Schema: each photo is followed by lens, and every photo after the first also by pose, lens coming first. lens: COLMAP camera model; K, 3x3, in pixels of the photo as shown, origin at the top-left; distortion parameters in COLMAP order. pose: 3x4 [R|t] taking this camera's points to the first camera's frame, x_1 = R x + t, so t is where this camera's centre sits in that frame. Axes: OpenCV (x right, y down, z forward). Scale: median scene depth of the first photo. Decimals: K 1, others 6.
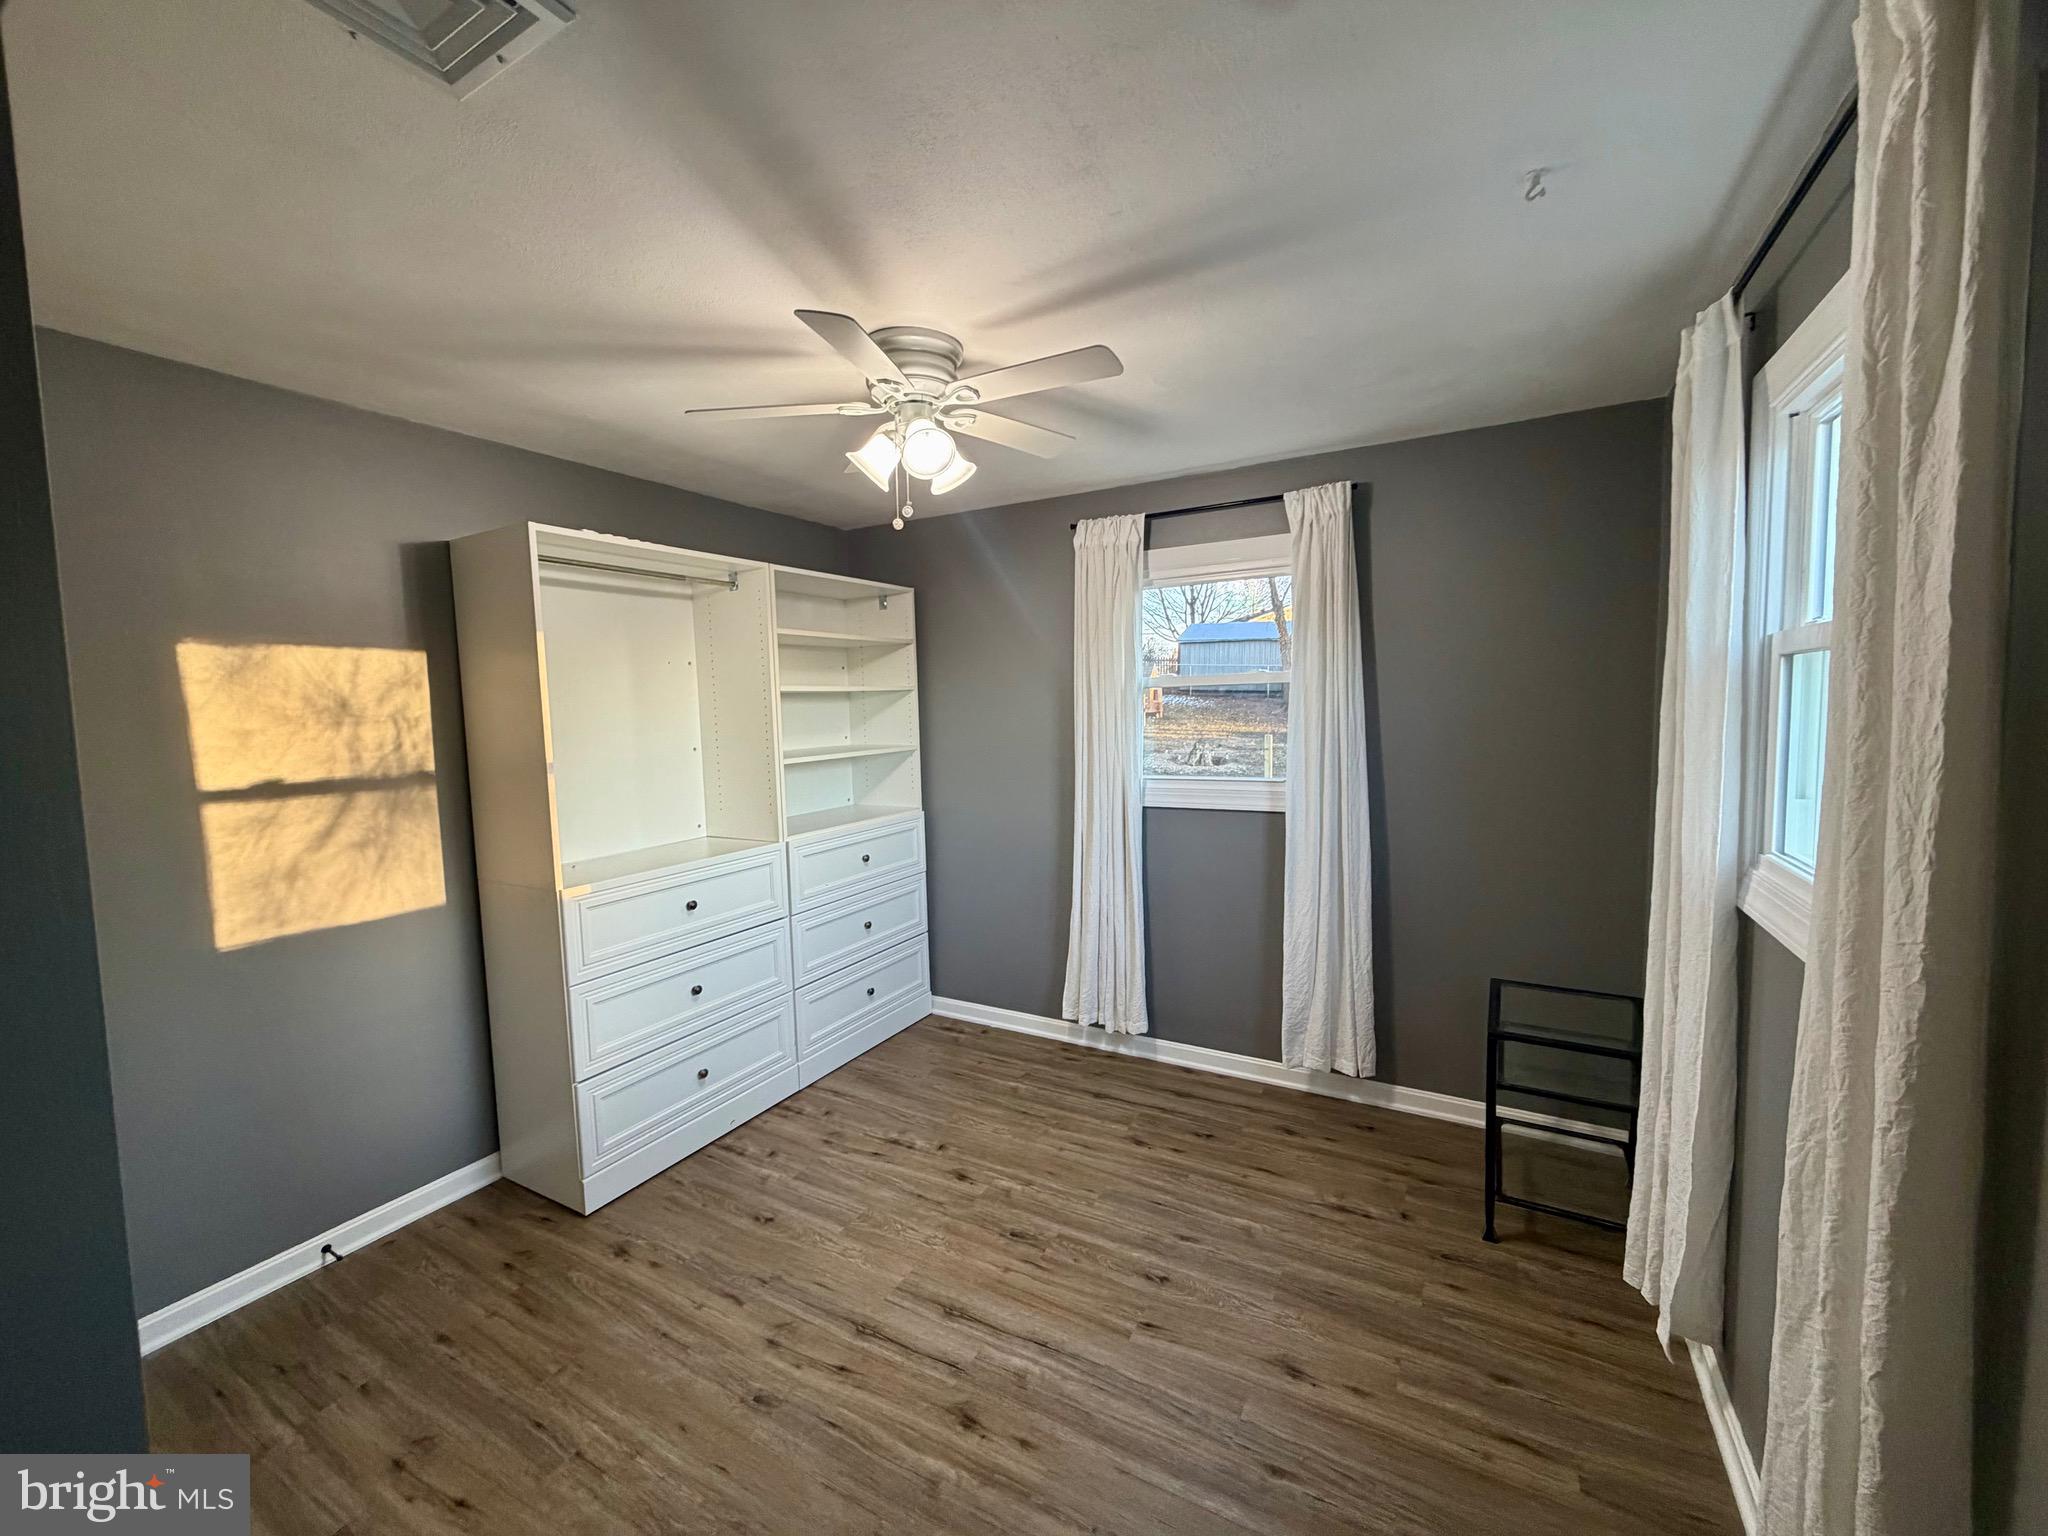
lens RADIAL K [[812.5, 0, 1018.4], [0, 812.5, 767.9], [0, 0, 1]] dist [0.000962, 0.000329]
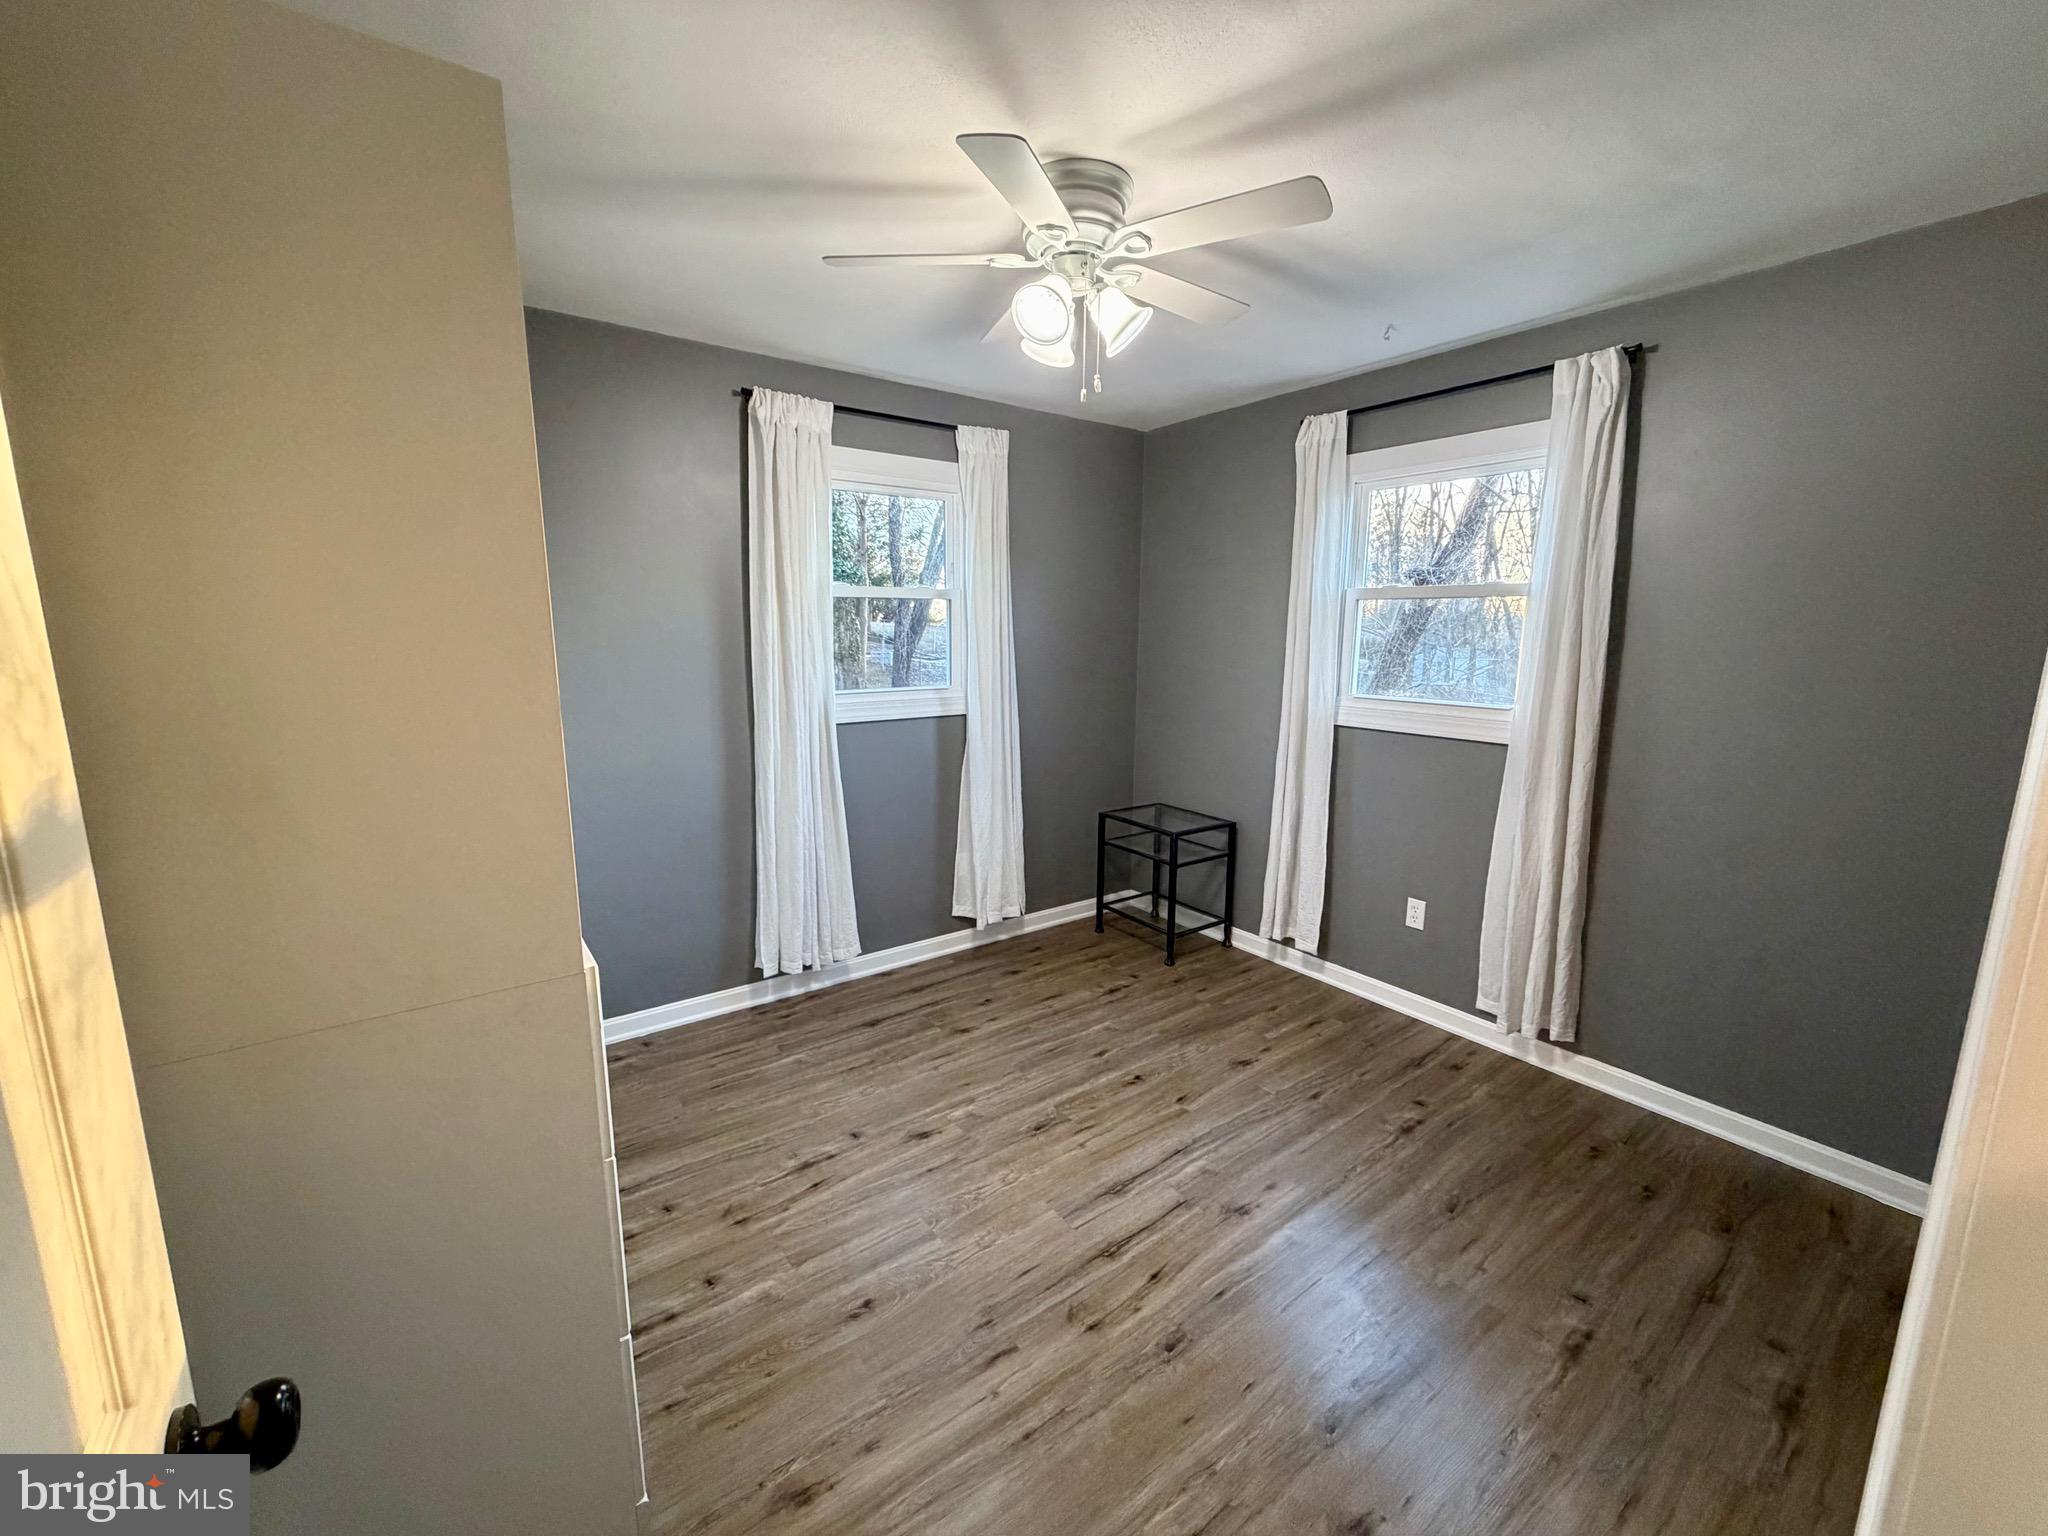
lens RADIAL K [[812.5, 0, 1020.2], [0, 812.5, 764.9], [0, 0, 1]] dist [0.000962, 0.000329]
pose [[0.409194, -0.129403, 0.903225, -0.828413], [0.053912, 0.991592, 0.117639, -0.006016], [-0.910853, 0.000558, 0.412730, 0.555471]]
